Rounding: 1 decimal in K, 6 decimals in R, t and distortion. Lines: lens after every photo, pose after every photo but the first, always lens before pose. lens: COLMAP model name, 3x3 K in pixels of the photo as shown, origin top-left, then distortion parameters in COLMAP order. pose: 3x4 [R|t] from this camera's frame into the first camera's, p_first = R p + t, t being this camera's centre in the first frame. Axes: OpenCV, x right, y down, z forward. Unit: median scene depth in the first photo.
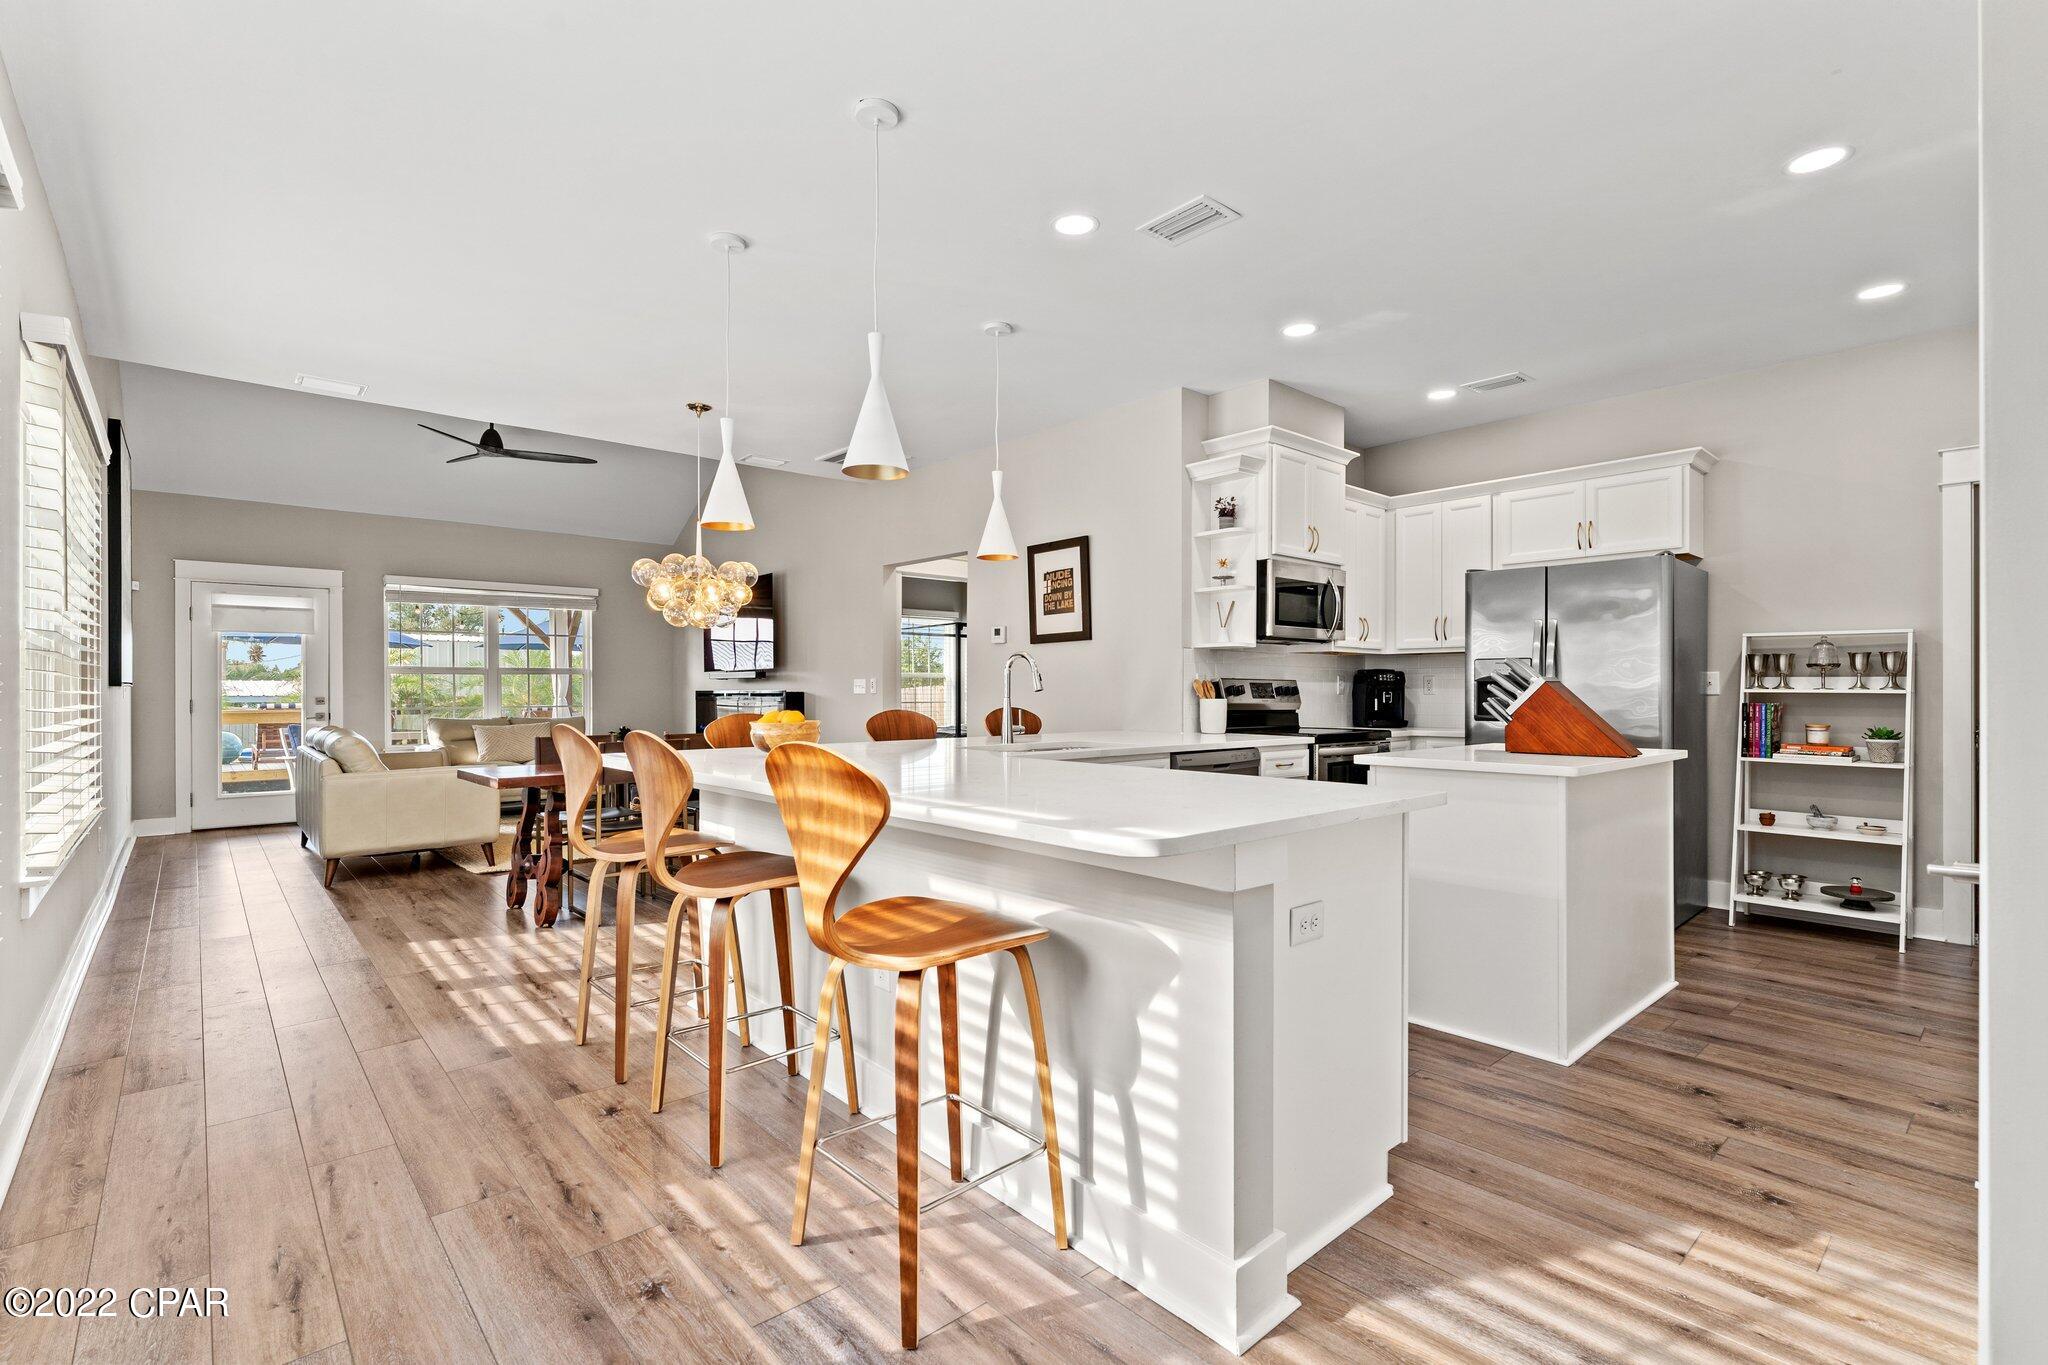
lens RADIAL K [[923.4, 0, 1010.3], [0, 923.4, 691.5], [0, 0, 1]] dist [-0.000164, -0.000634]
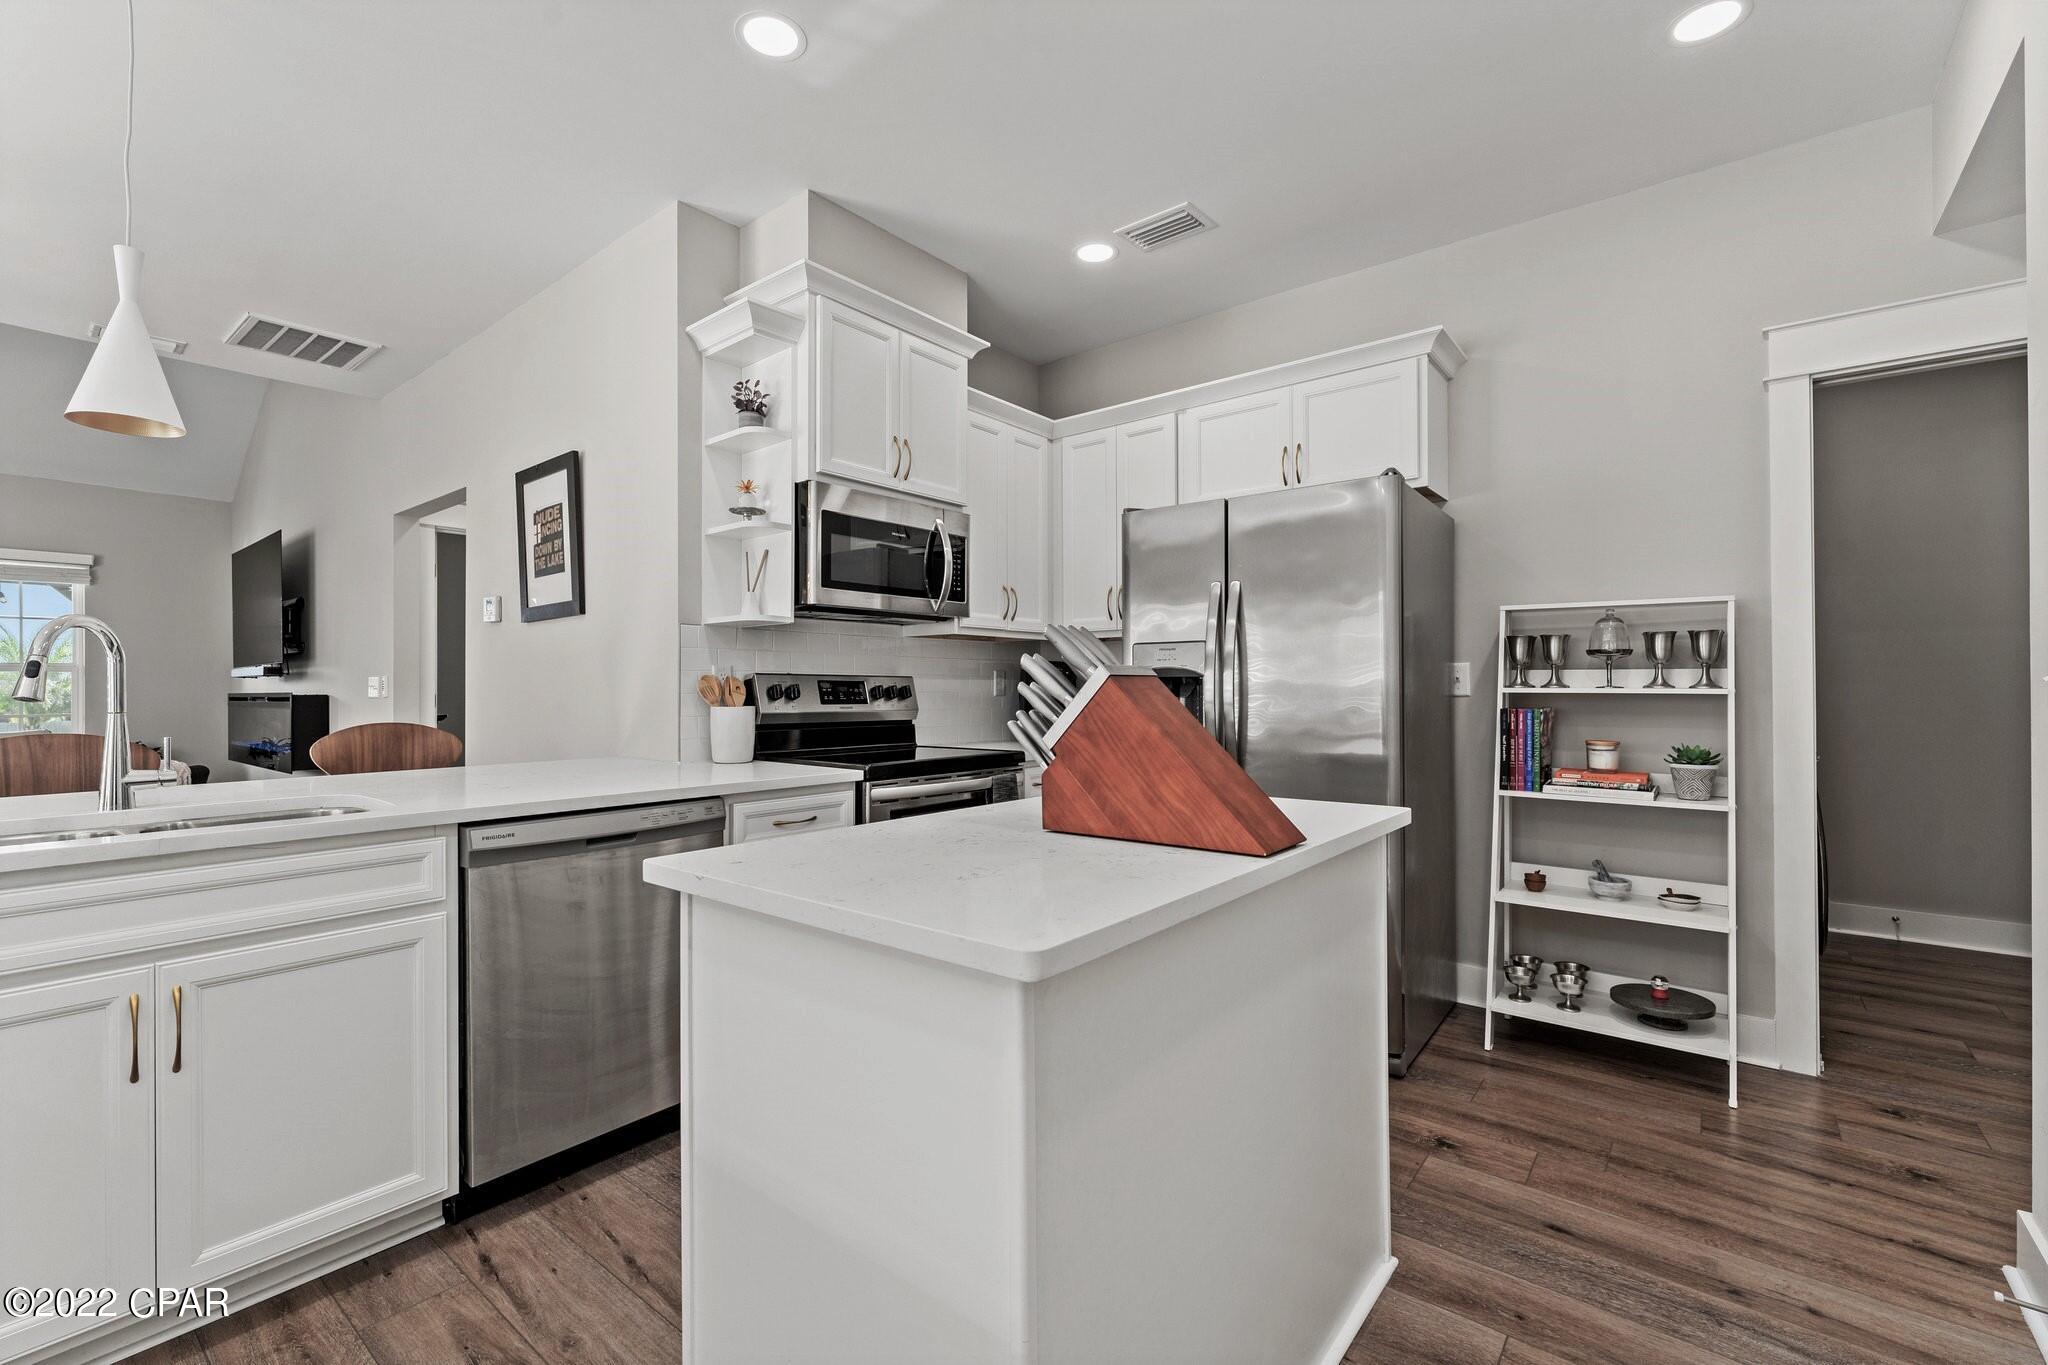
lens RADIAL K [[871.4, 0, 1004.4], [0, 871.4, 684.2], [0, 0, 1]] dist [-0.002168, -0.000081]
pose [[0.987228, -0.003120, 0.159283, 0.306039], [0.004157, 0.999972, -0.006176, -0.002660], [-0.159259, 0.006759, 0.987214, 0.393401]]
